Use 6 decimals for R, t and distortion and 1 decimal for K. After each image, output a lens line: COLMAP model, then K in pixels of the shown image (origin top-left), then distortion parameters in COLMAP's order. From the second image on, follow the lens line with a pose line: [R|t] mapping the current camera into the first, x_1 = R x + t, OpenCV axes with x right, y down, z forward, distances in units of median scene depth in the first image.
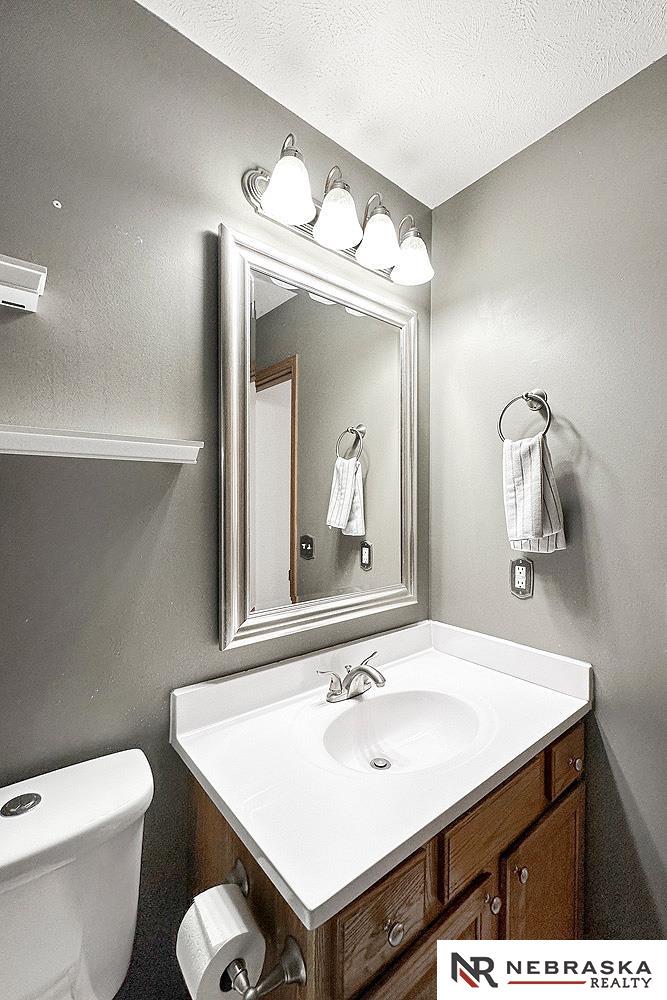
lens RADIAL K [[412.4, 0, 333.5], [0, 412.4, 500.0], [0, 0, 1]] dist [-0.000259, 0.000065]
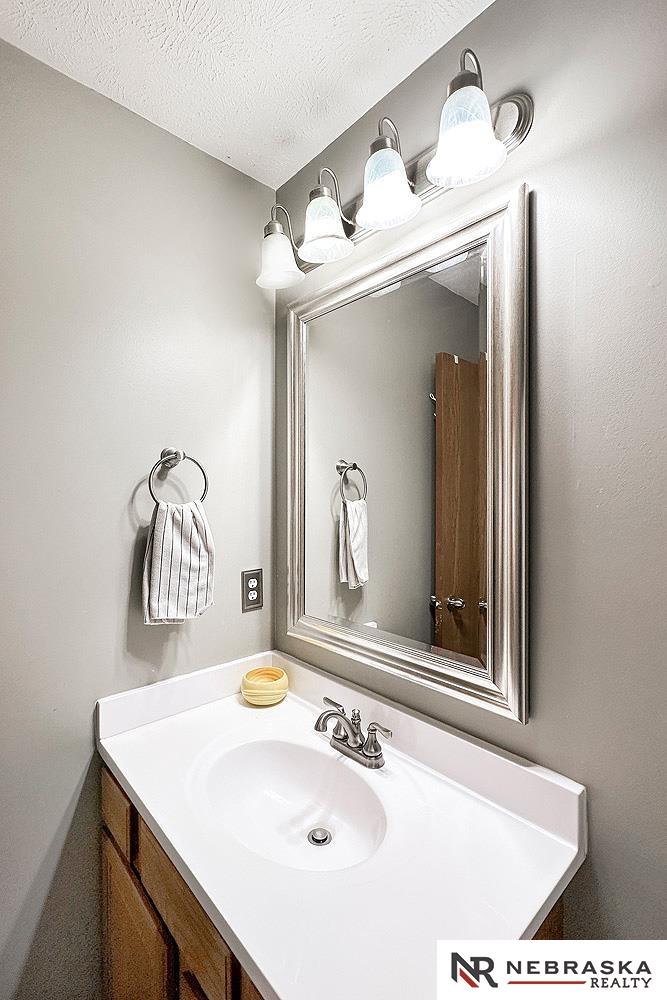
lens RADIAL K [[431.0, 0, 333.5], [0, 431.0, 500.0], [0, 0, 1]] dist [-0.001852, -0.000394]
pose [[0.085625, 0.004637, -0.996317, 0.978179], [-0.005515, 0.999976, 0.004180, -0.057696], [0.996312, 0.005137, 0.085649, 0.927675]]
